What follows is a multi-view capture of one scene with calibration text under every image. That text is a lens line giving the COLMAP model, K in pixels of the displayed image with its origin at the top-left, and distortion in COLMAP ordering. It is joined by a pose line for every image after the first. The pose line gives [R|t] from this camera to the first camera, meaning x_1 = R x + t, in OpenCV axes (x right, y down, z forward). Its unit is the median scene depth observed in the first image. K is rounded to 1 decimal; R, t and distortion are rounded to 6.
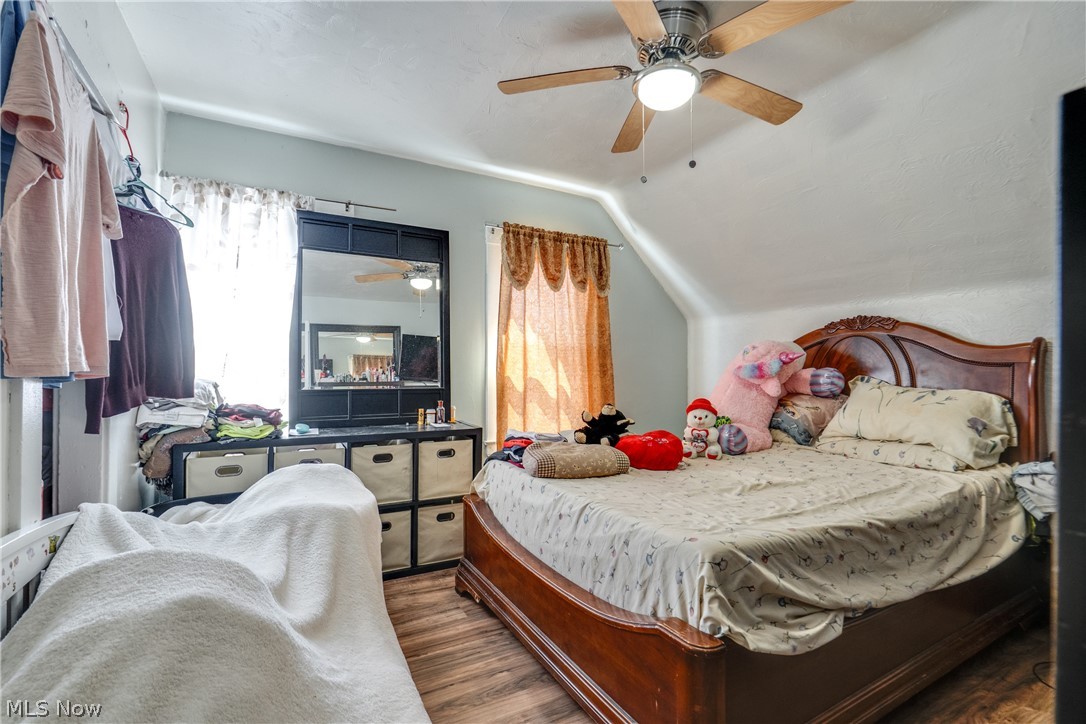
lens RADIAL K [[496.4, 0, 542.9], [0, 496.4, 365.6], [0, 0, 1]] dist [-0.000761, -0.001713]
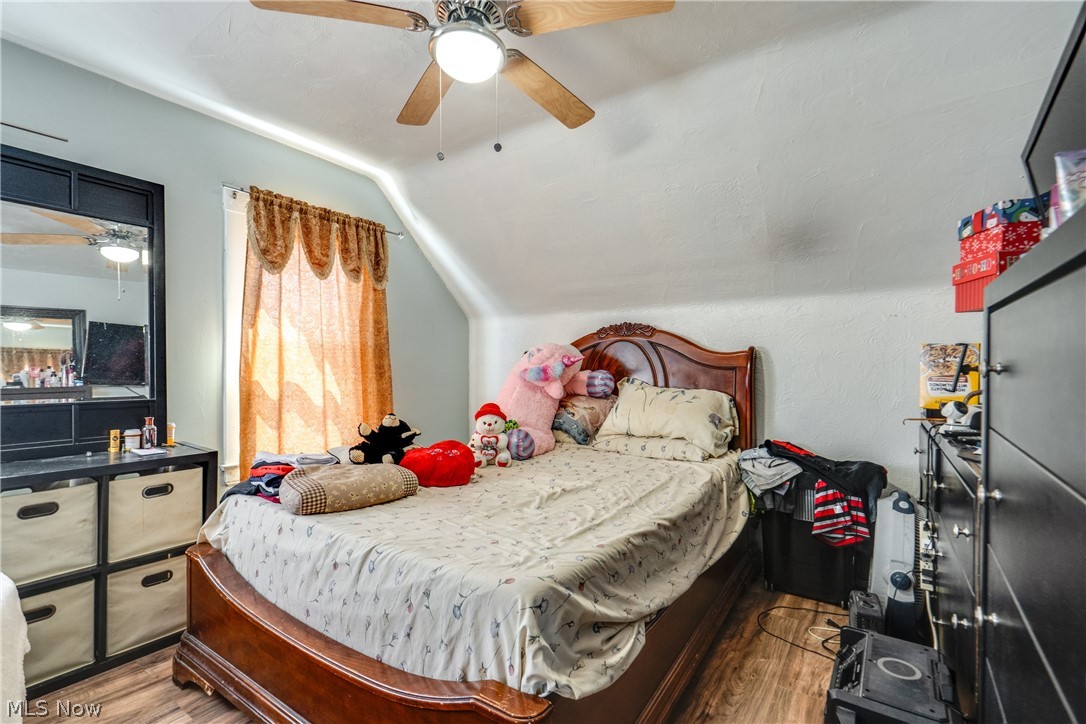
lens RADIAL K [[496.4, 0, 546.3], [0, 496.4, 364.1], [0, 0, 1]] dist [-0.000761, -0.001713]
pose [[0.894965, 0.002386, 0.446129, -0.012520], [-0.004172, 0.999987, 0.003022, -0.013903], [-0.446116, -0.004565, 0.894963, 0.113663]]
